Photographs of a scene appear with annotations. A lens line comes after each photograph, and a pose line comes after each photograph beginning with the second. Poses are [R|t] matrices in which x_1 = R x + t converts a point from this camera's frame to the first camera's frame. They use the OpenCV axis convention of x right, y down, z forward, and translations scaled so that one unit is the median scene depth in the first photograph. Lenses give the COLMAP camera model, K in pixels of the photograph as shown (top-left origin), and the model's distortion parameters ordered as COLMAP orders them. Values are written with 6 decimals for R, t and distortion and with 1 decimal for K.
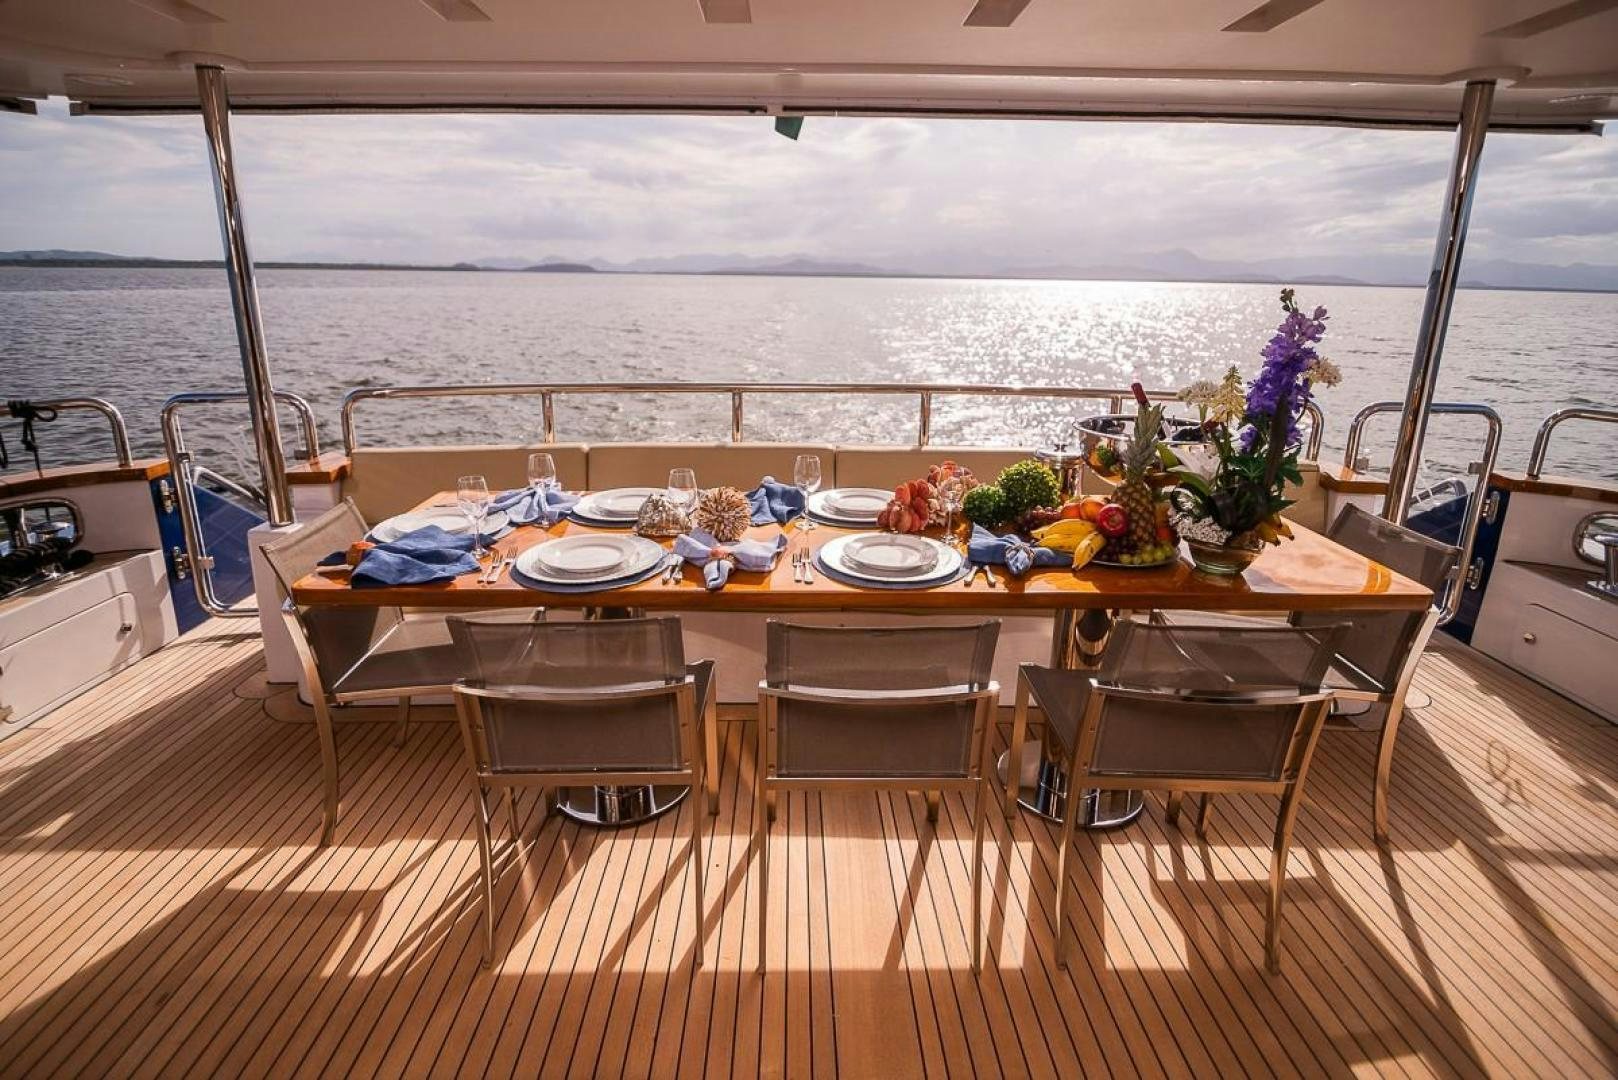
lens RADIAL K [[821.8, 0, 766.0], [0, 821.8, 490.8], [0, 0, 1]] dist [-0.008596, -0.008702]
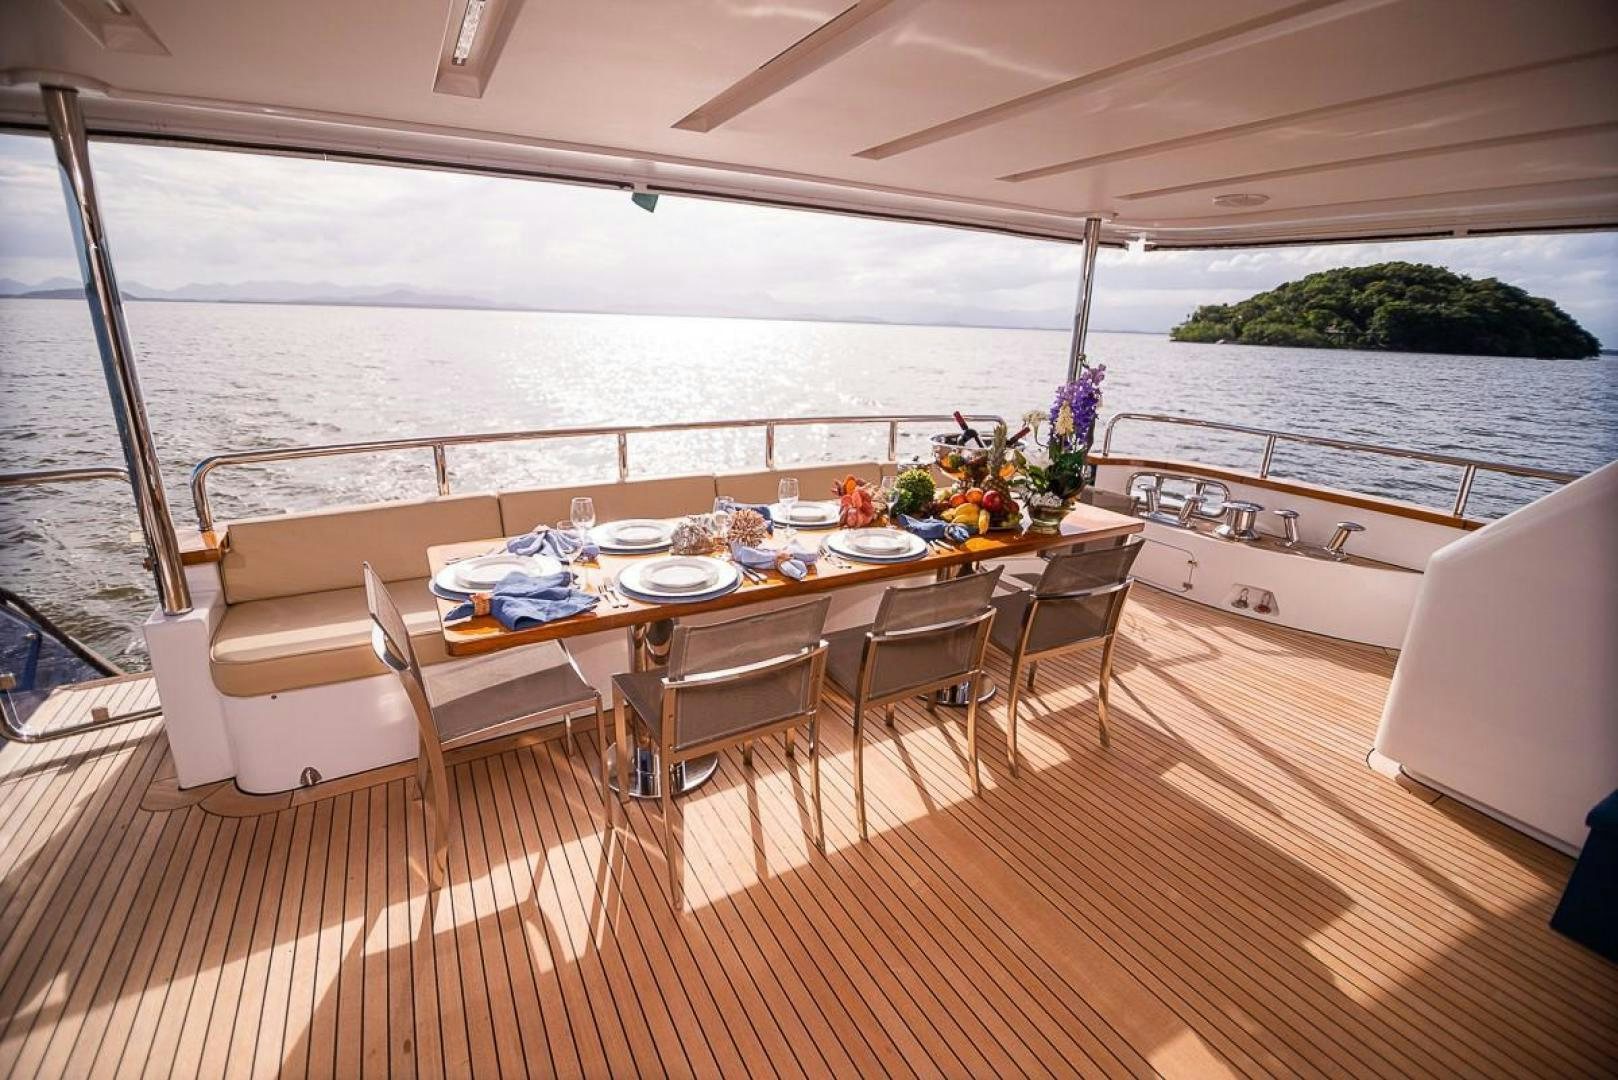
lens RADIAL K [[750.5, 0, 806.7], [0, 750.5, 546.8], [0, 0, 1]] dist [-0.012203, -0.000427]
pose [[0.861853, -0.132573, 0.489524, -0.526356], [0.107832, 0.991061, 0.078552, -0.025307], [-0.495562, -0.014914, 0.868445, -0.061112]]
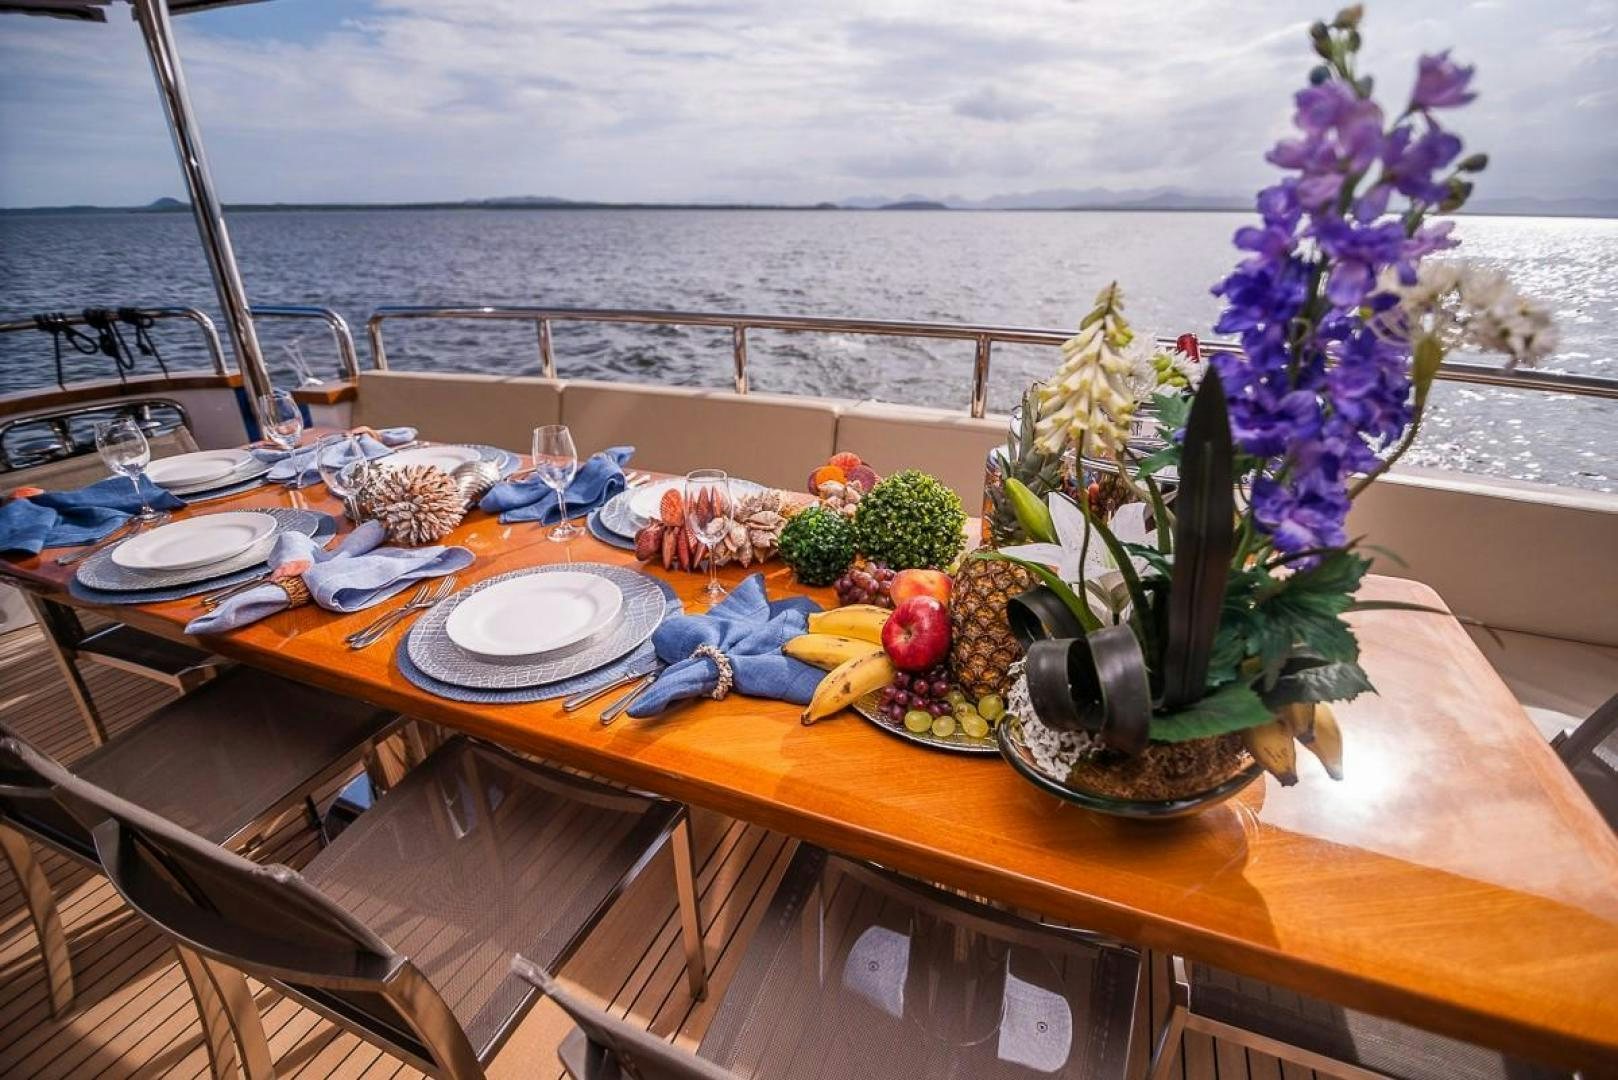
lens RADIAL K [[750.5, 0, 793.0], [0, 750.5, 528.3], [0, 0, 1]] dist [-0.012203, -0.000427]
pose [[0.922012, 0.138706, -0.361461, 0.443823], [-0.086502, 0.983822, 0.156880, -0.072733], [0.377374, -0.113378, 0.919094, 0.516282]]
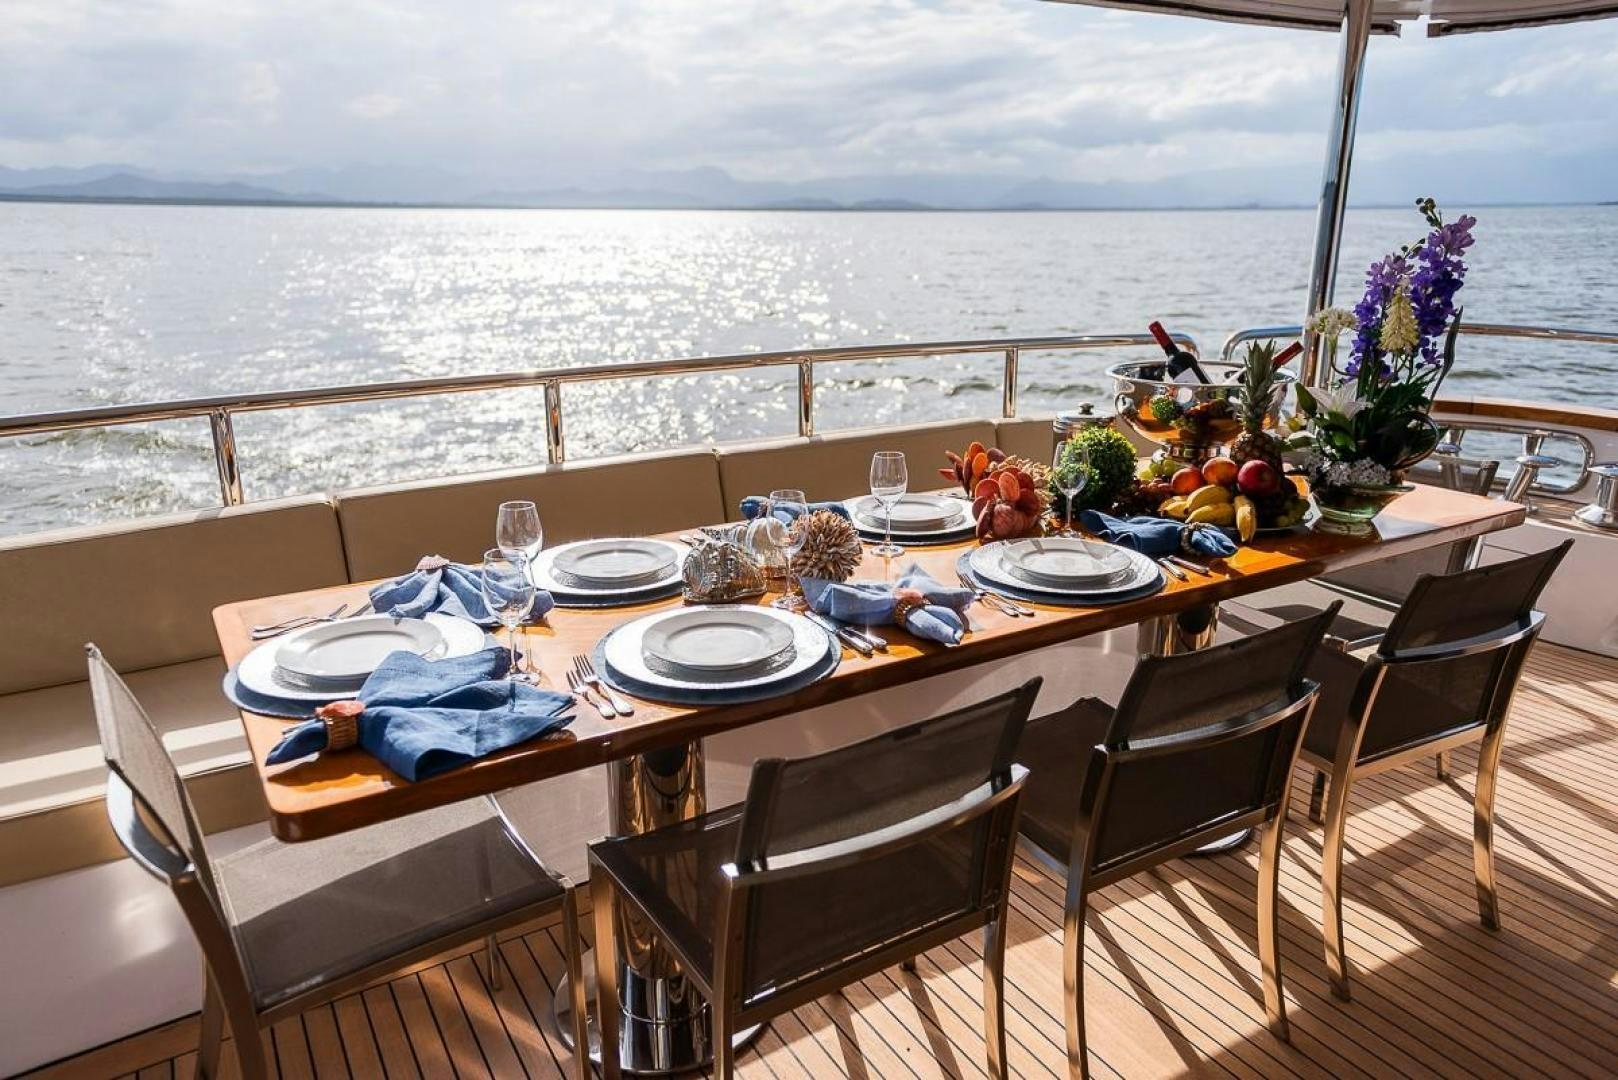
lens RADIAL K [[1165.2, 0, 811.9], [0, 1165.2, 555.8], [0, 0, 1]] dist [0.040106, 0.009549]
pose [[0.847526, -0.161839, 0.505477, -0.529573], [0.144031, 0.986769, 0.074440, -0.038372], [-0.510837, 0.009714, 0.859623, 0.165822]]
